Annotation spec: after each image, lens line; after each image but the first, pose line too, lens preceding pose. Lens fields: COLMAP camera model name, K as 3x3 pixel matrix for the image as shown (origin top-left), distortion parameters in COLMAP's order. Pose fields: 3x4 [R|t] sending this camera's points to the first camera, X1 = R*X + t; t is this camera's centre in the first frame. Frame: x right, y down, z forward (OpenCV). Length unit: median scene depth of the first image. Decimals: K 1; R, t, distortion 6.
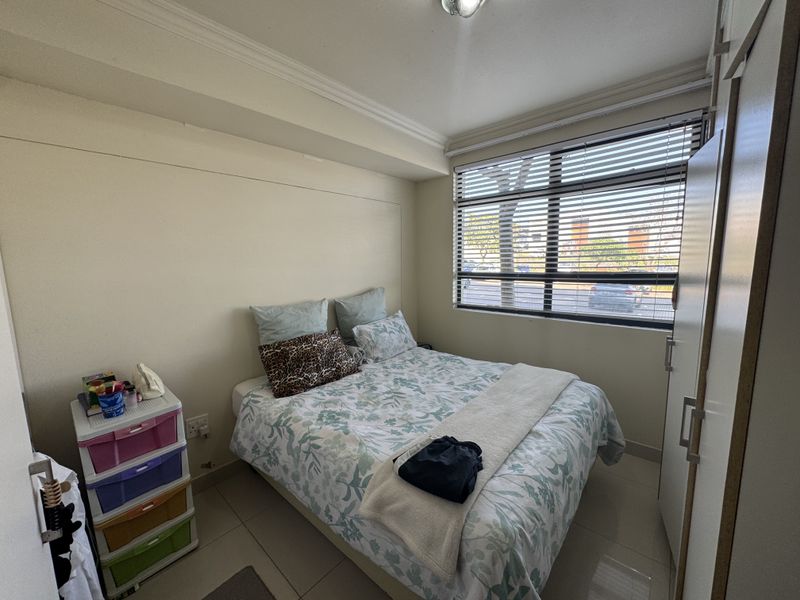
lens RADIAL K [[317.0, 0, 398.3], [0, 317.0, 298.2], [0, 0, 1]] dist [-0.002987, -0.000209]
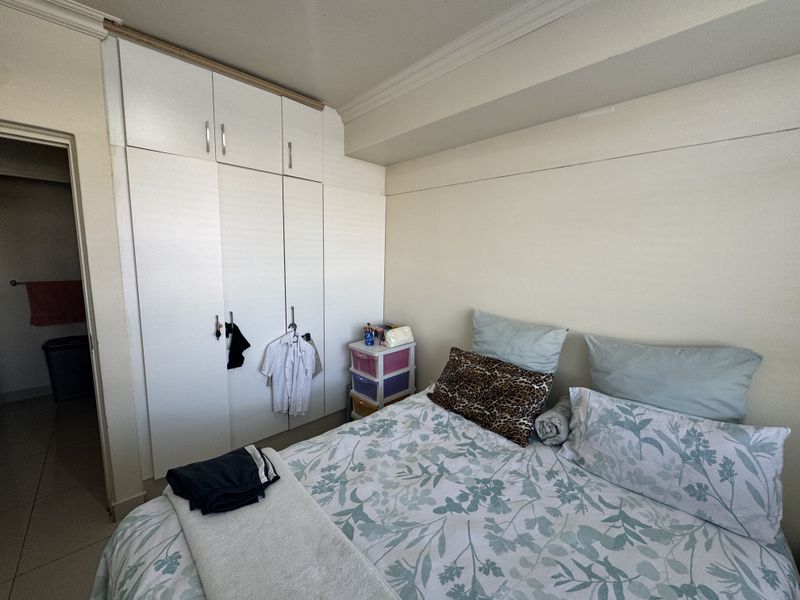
lens RADIAL K [[317.0, 0, 399.7], [0, 317.0, 295.5], [0, 0, 1]] dist [-0.002987, -0.000209]
pose [[-0.091197, 0.147660, -0.984825, 0.534239], [-0.154158, 0.974931, 0.160451, -0.140310], [0.983828, 0.166452, -0.066148, 0.828635]]
